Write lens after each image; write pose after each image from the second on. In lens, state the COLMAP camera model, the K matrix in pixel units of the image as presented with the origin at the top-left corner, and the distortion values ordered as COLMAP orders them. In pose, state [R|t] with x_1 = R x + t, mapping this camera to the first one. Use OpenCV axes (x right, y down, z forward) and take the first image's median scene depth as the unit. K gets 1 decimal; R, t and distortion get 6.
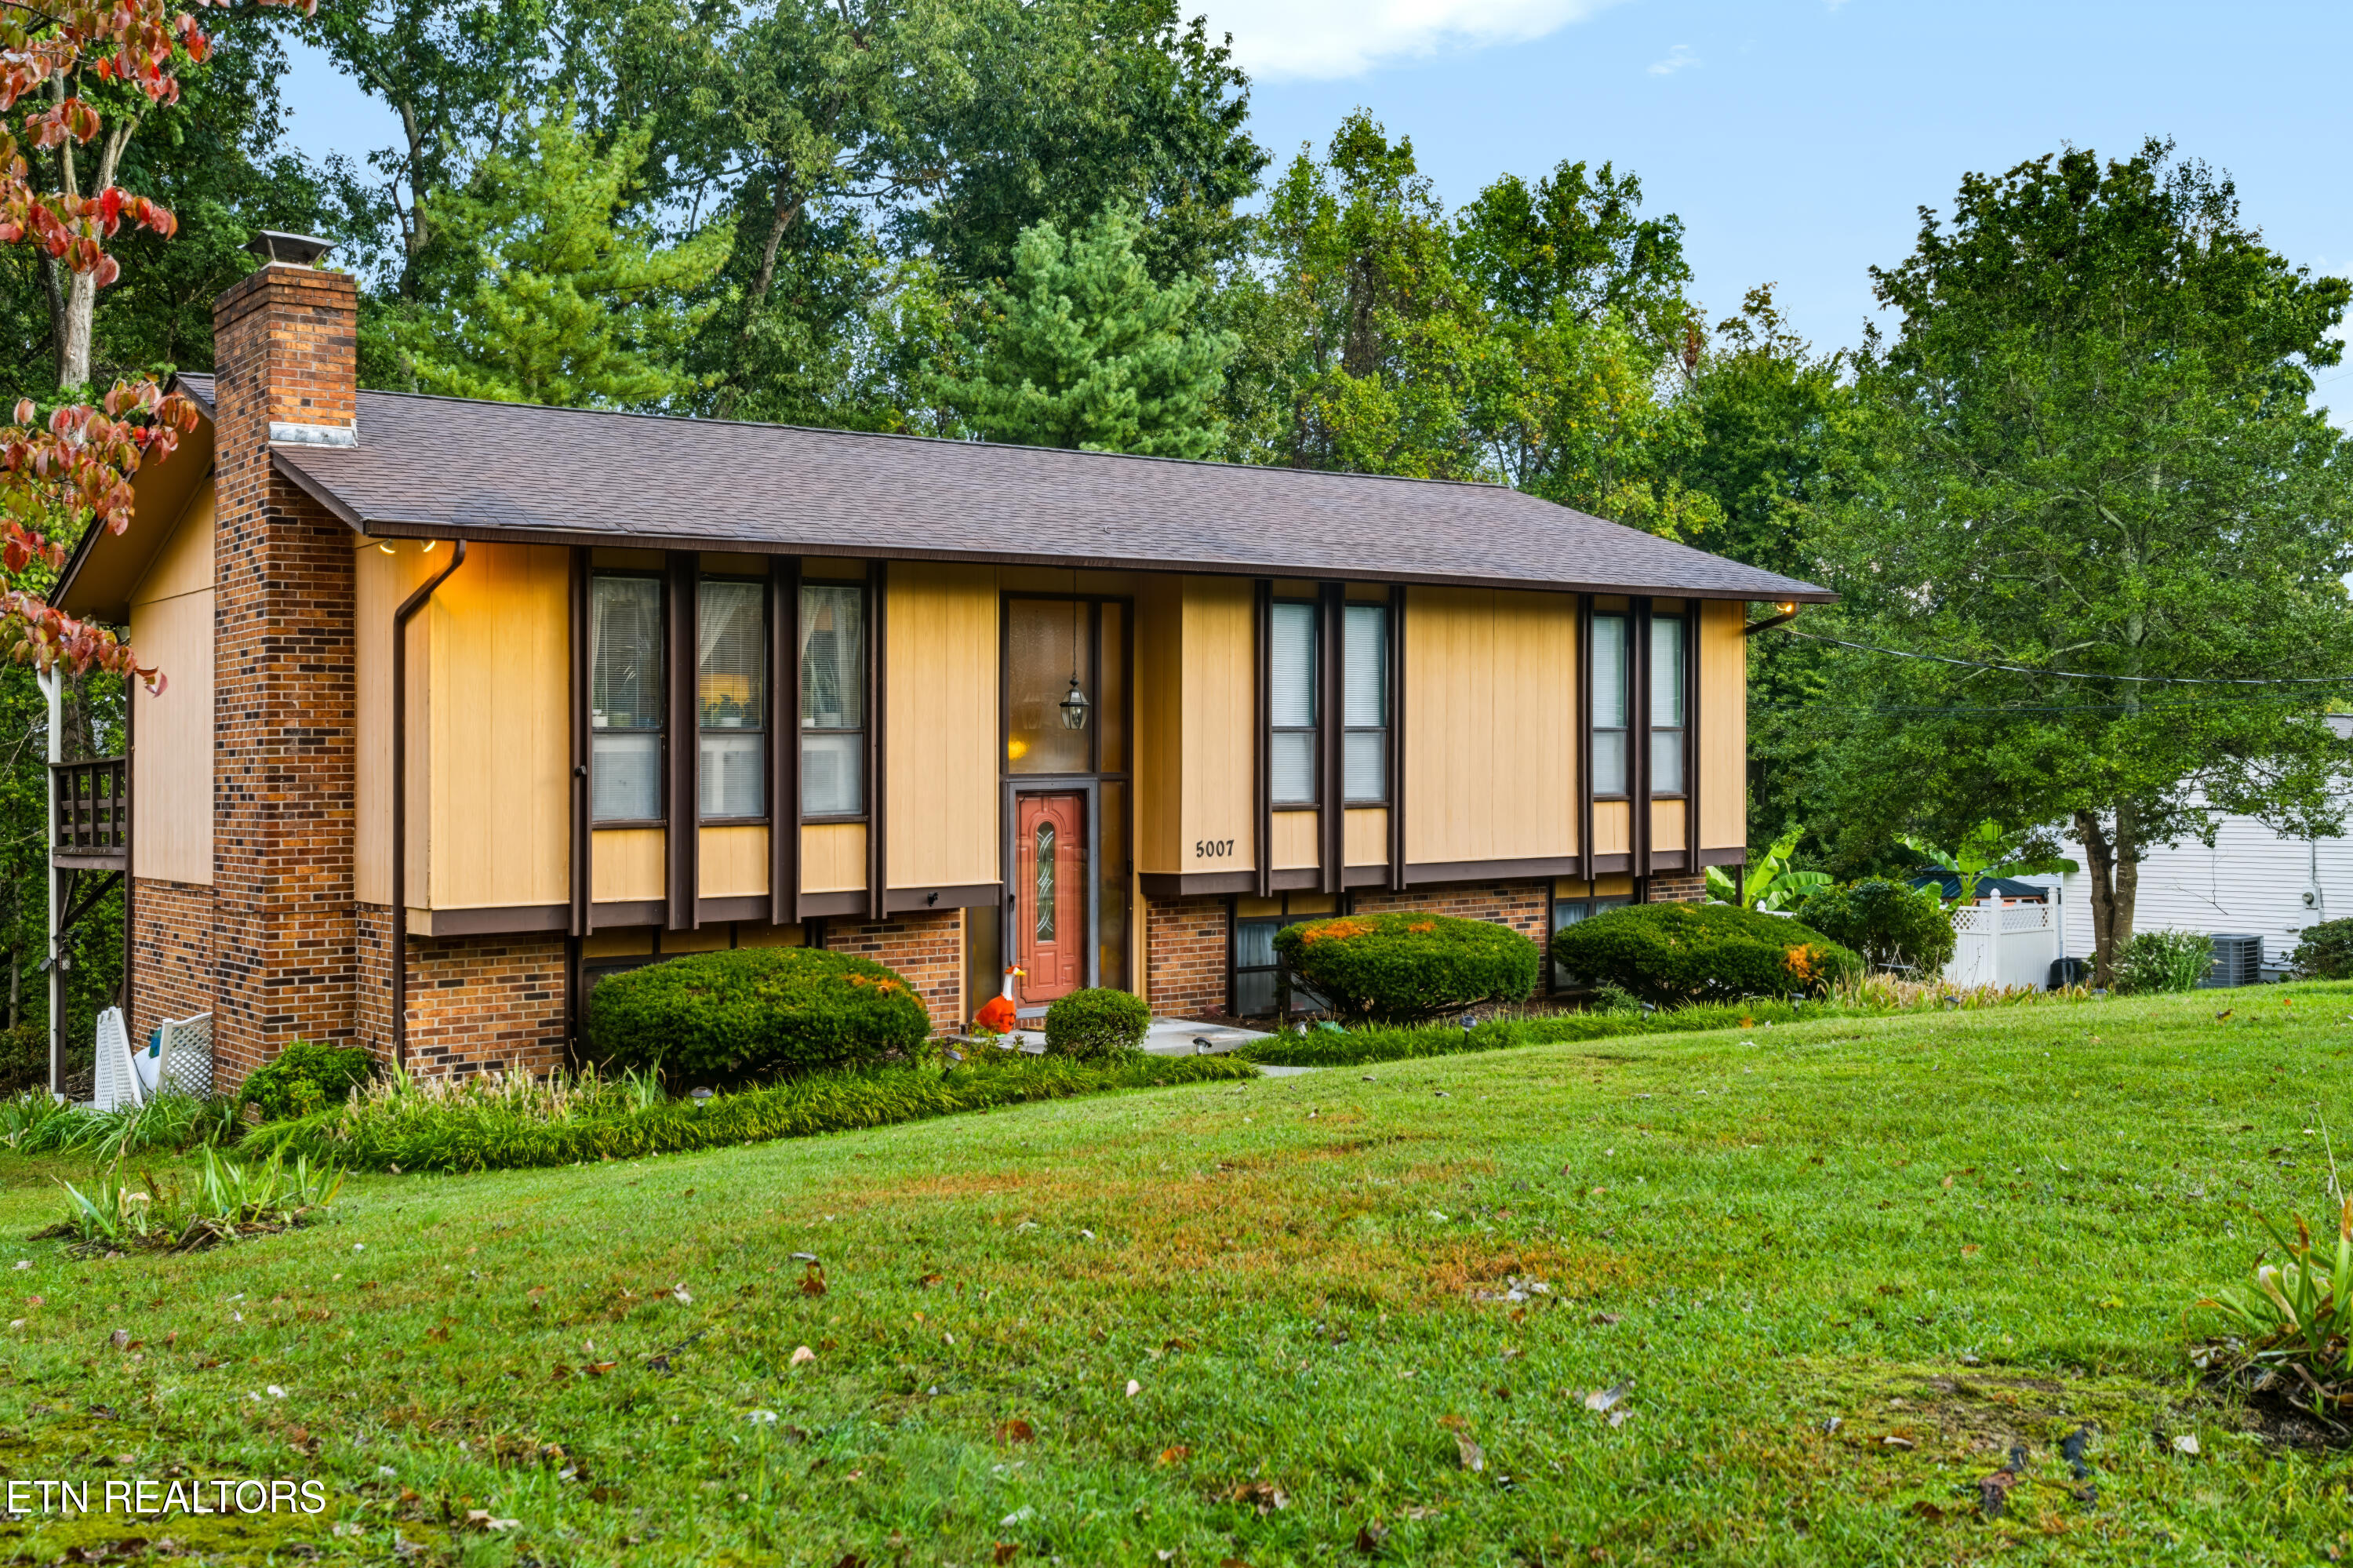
lens RADIAL K [[2247.5, 0, 1176.5], [0, 2247.5, 784.0], [0, 0, 1]] dist [-0.000495, 0.002200]
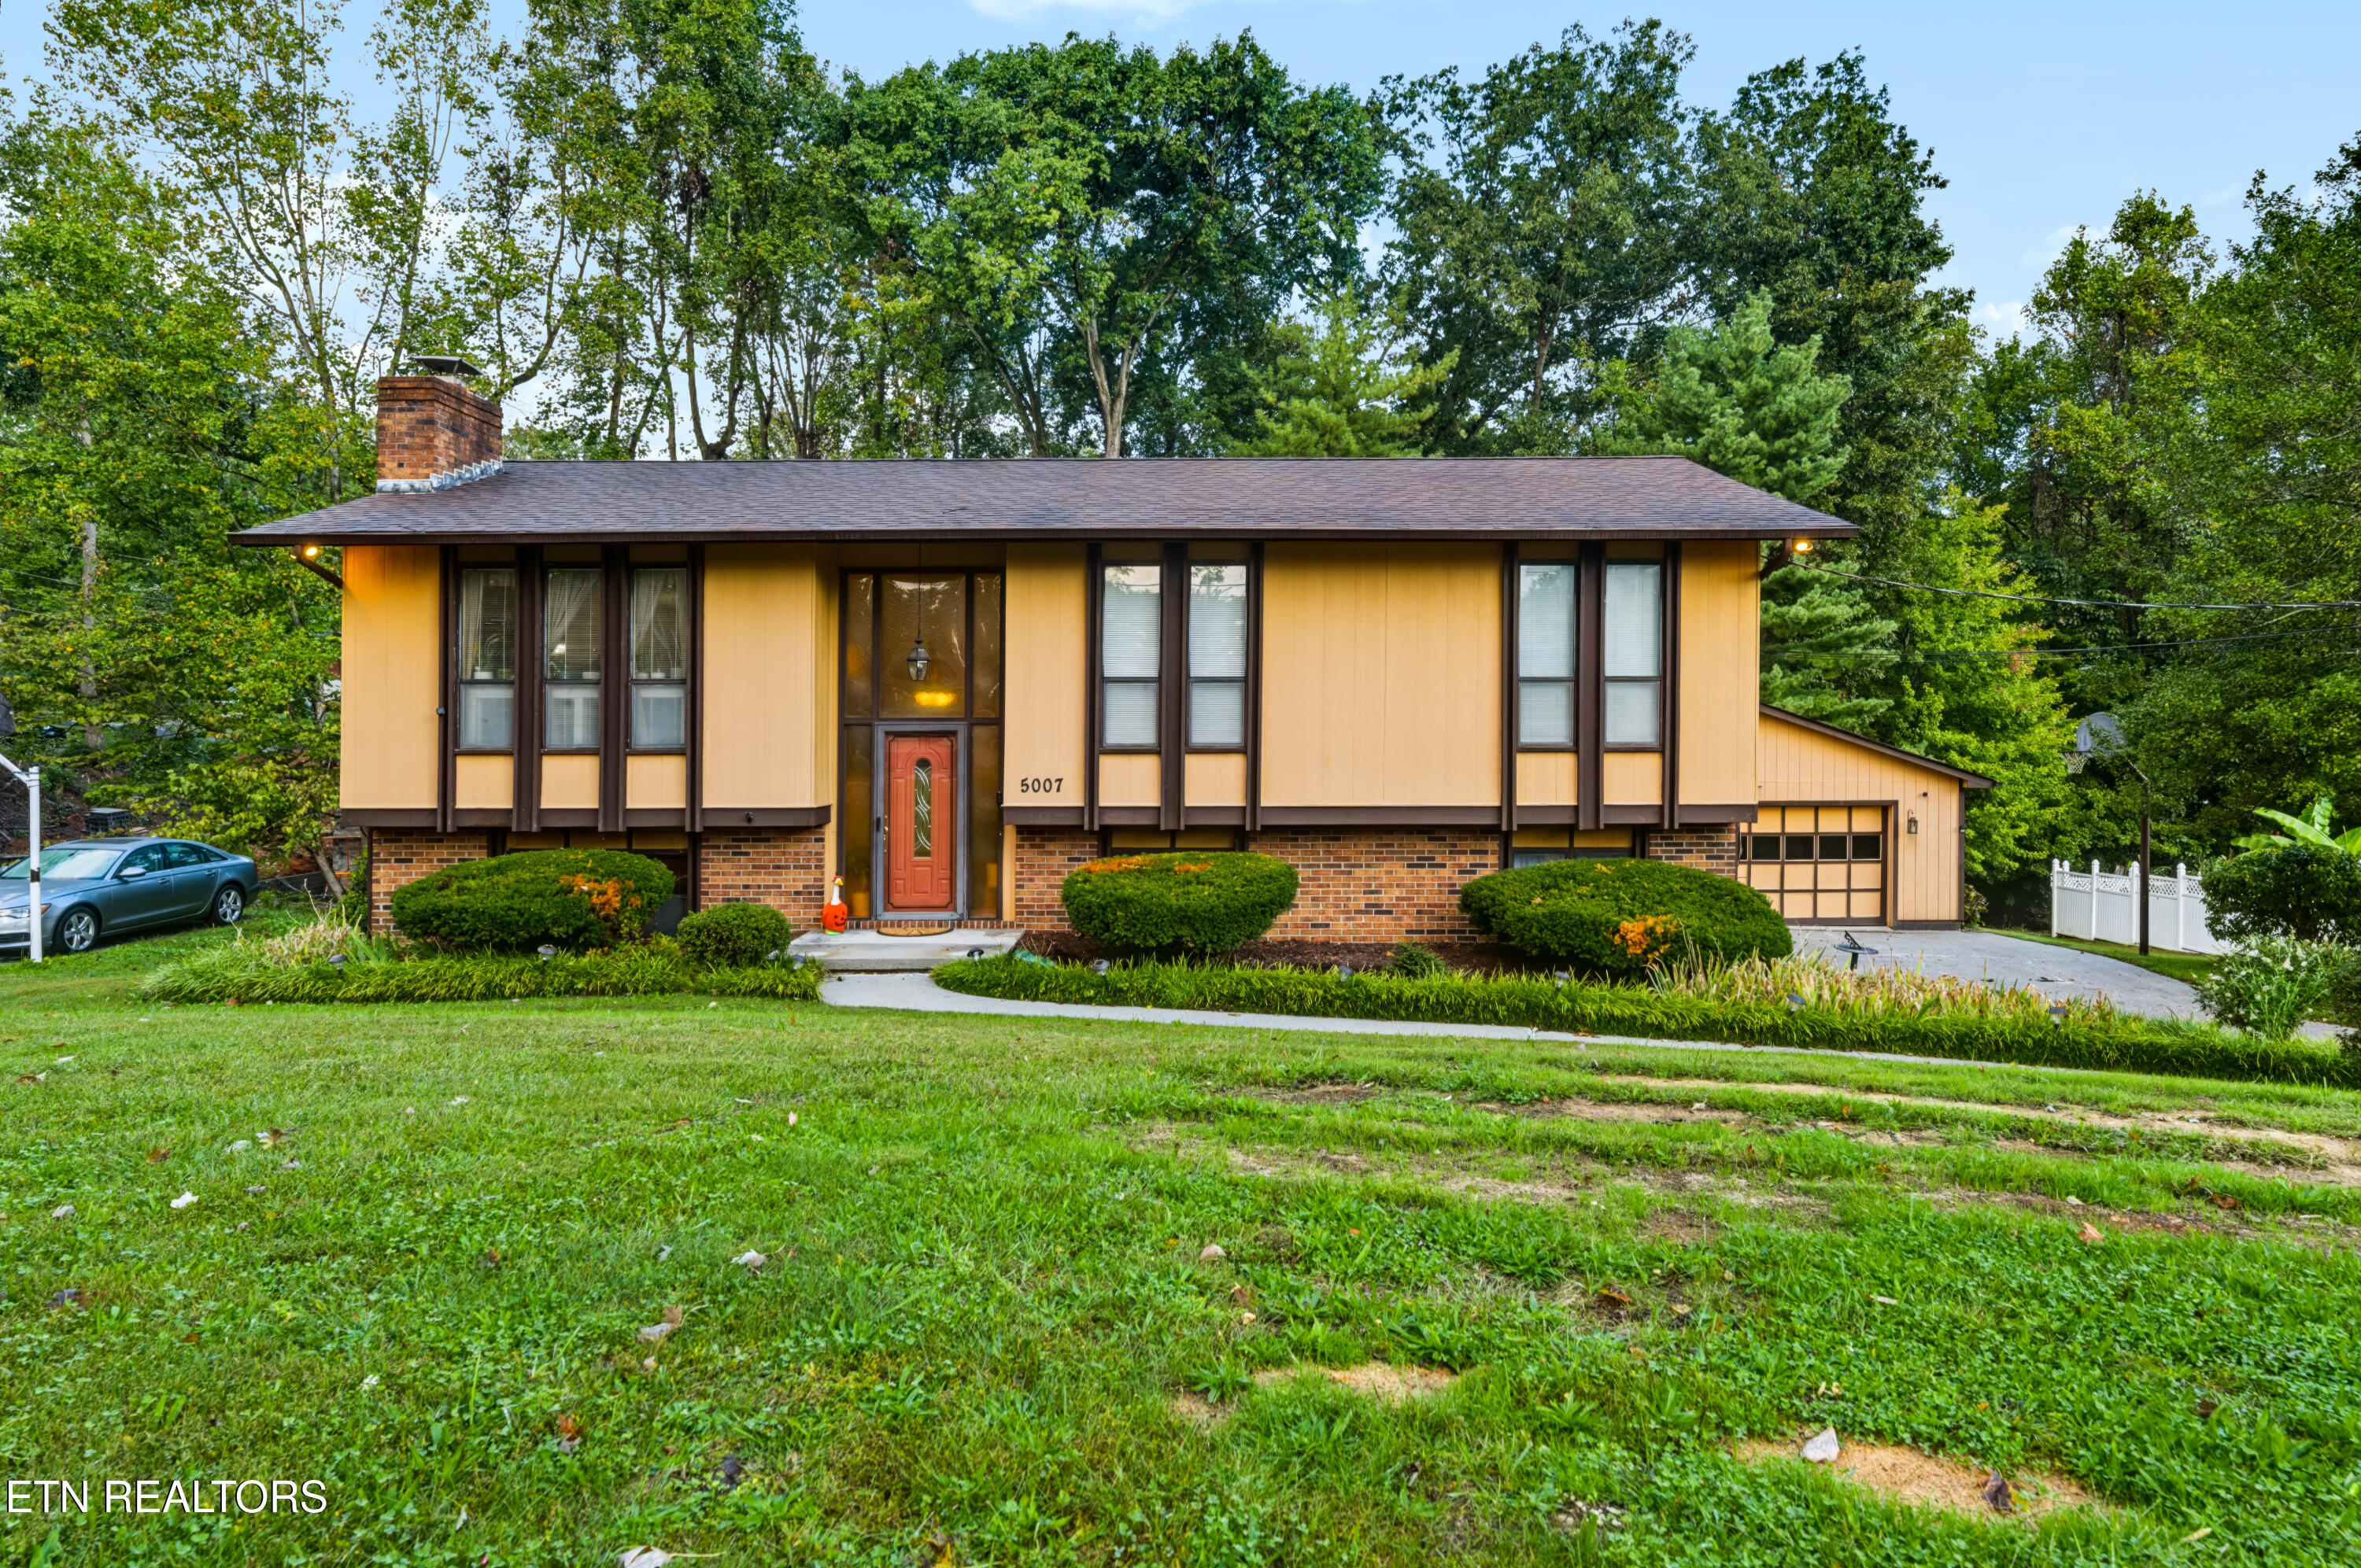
lens RADIAL K [[1364.8, 0, 1185.9], [0, 1364.8, 712.1], [0, 0, 1]] dist [-0.002612, -0.000381]
pose [[0.805977, -0.000682, -0.591946, 0.462406], [-0.011674, 0.999787, -0.017046, 0.003031], [0.591832, 0.020649, 0.805797, 0.473595]]
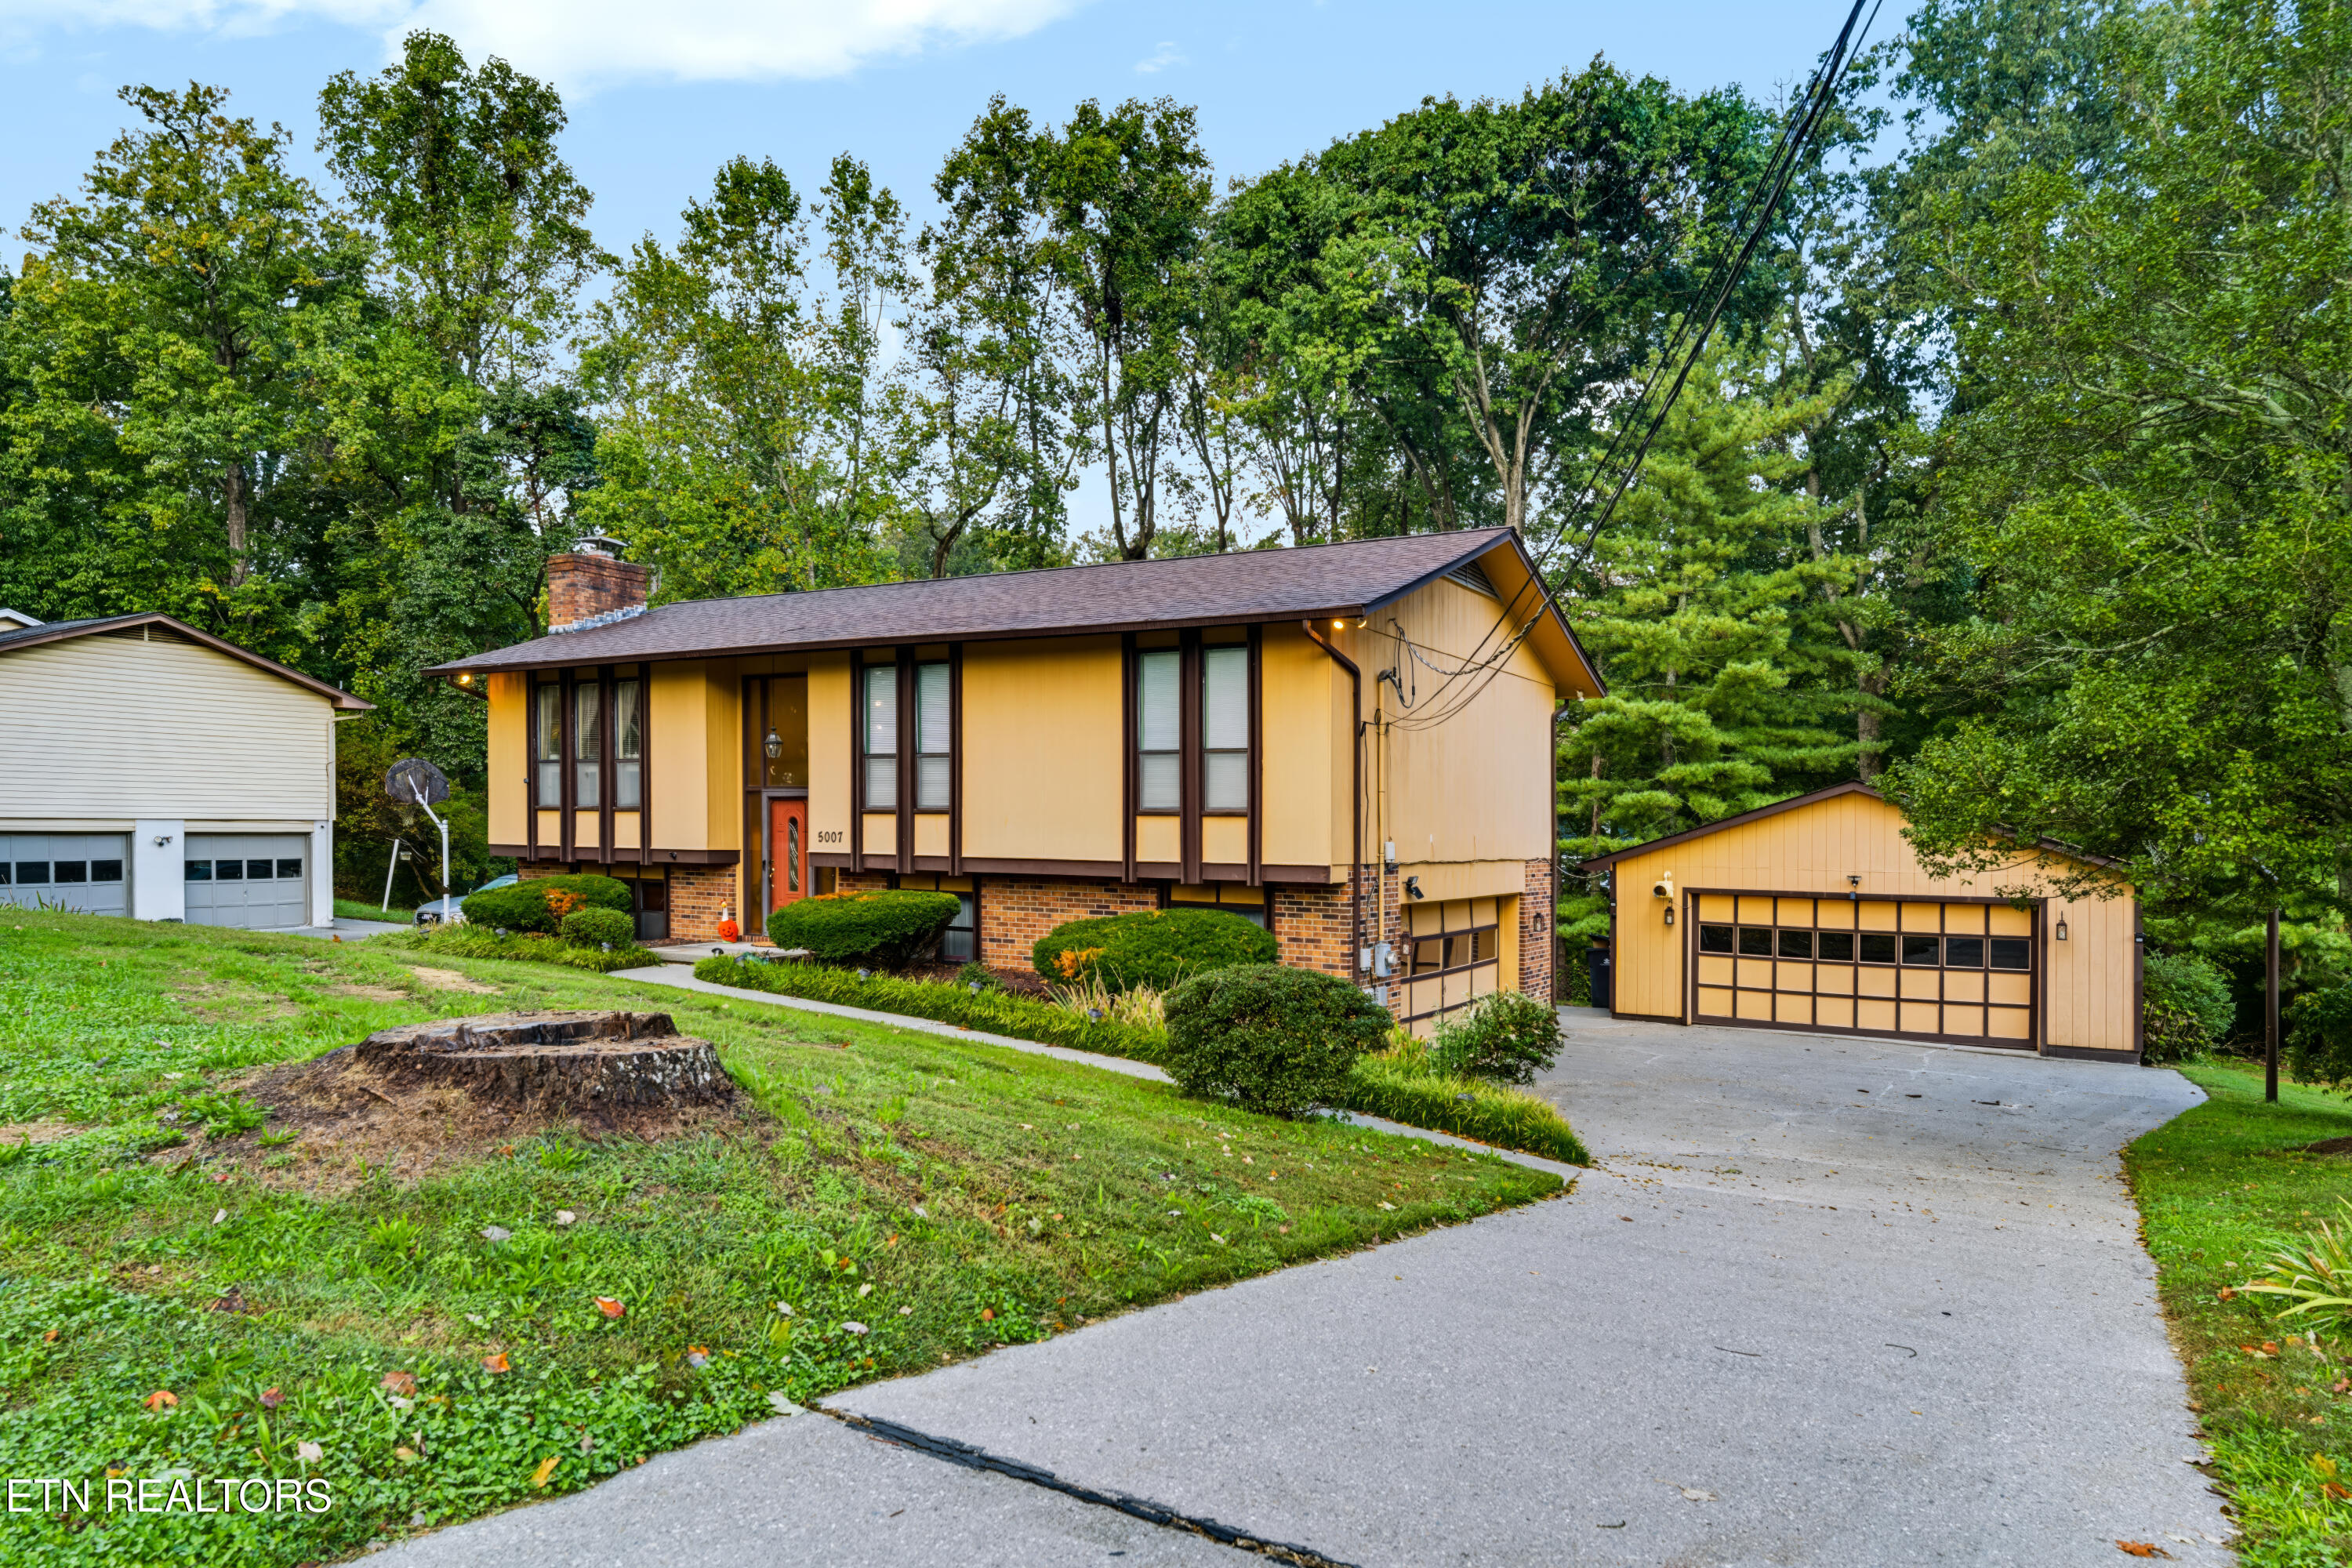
lens RADIAL K [[1549.5, 0, 1176.0], [0, 1549.5, 784.0], [0, 0, 1]] dist [0.006388, 0.002340]
pose [[0.396407, -0.009658, -0.918024, 1.008256], [-0.024992, 0.999461, -0.021306, 0.009891], [0.917735, 0.031389, 0.395952, 0.775088]]
